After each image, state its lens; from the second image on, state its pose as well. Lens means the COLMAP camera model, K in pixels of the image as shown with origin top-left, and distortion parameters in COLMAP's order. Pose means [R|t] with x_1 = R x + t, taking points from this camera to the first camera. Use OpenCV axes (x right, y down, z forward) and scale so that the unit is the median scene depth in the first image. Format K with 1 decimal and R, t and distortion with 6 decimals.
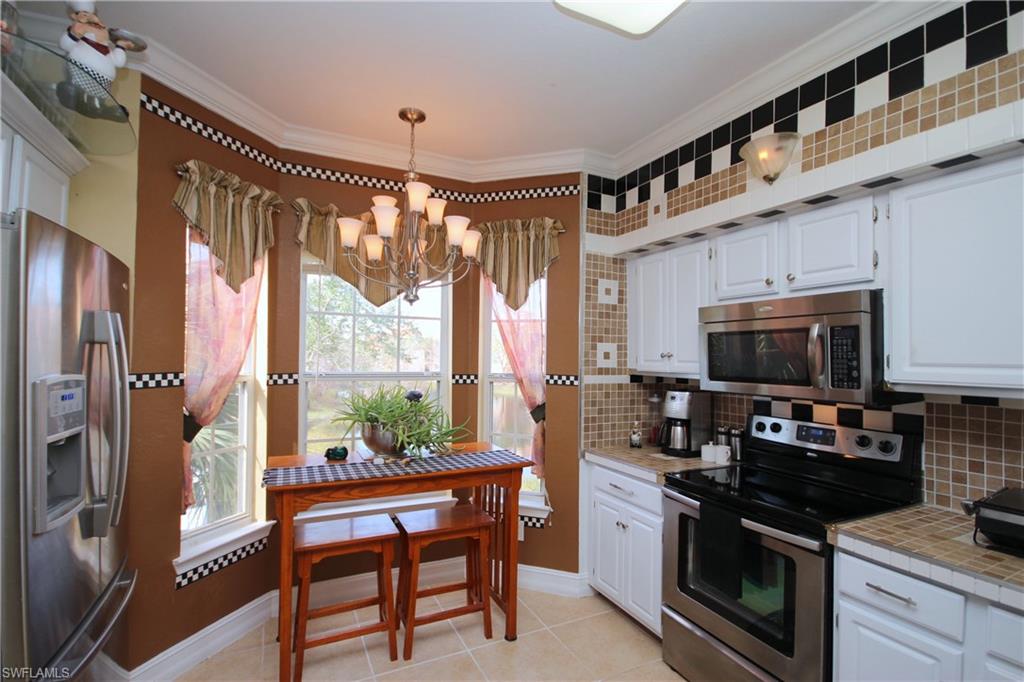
lens RADIAL K [[480.6, 0, 482.2], [0, 480.6, 343.6], [0, 0, 1]] dist [0.021086, -0.006815]
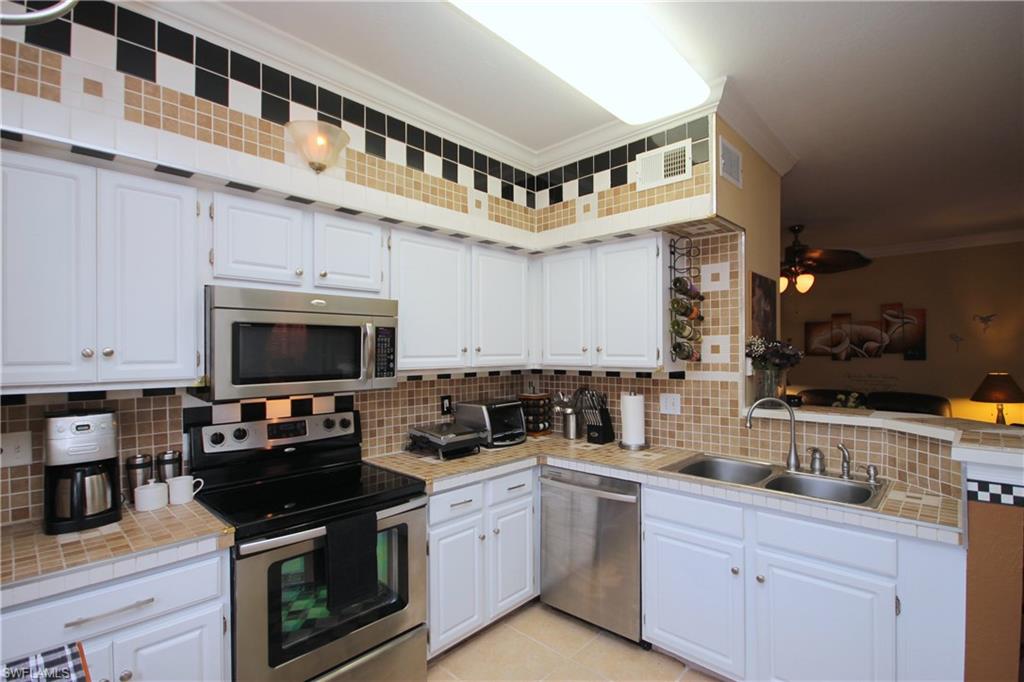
lens RADIAL K [[480.6, 0, 517.1], [0, 480.6, 349.6], [0, 0, 1]] dist [0.021086, -0.006815]
pose [[-0.399330, -0.002928, 0.916803, -0.435678], [-0.017816, 0.999831, -0.004567, 0.018286], [-0.916634, -0.018158, -0.399315, 0.994464]]
